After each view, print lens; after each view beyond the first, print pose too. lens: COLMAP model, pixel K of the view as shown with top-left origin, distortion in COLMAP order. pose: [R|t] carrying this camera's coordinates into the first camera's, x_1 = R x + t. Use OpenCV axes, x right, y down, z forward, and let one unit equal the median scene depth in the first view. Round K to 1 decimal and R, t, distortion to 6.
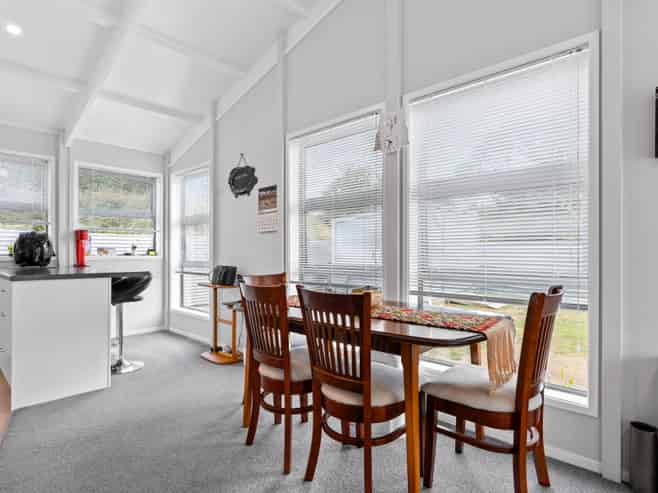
lens RADIAL K [[376.5, 0, 329.0], [0, 376.5, 246.5], [0, 0, 1]] dist [0.034599, 0.000136]
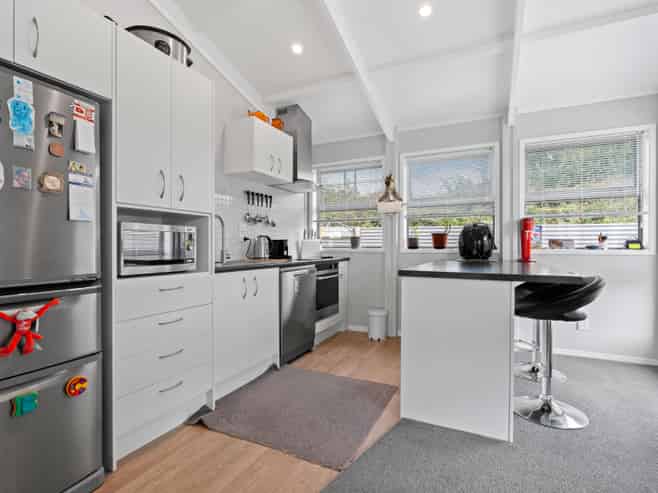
lens RADIAL K [[318.4, 0, 329.0], [0, 318.4, 246.5], [0, 0, 1]] dist [0.000372, 0.000226]
pose [[0.283209, -0.004716, -0.959047, -0.095927], [0.012576, 0.999920, -0.001203, 0.014148], [0.958976, -0.011720, 0.283246, 0.388048]]
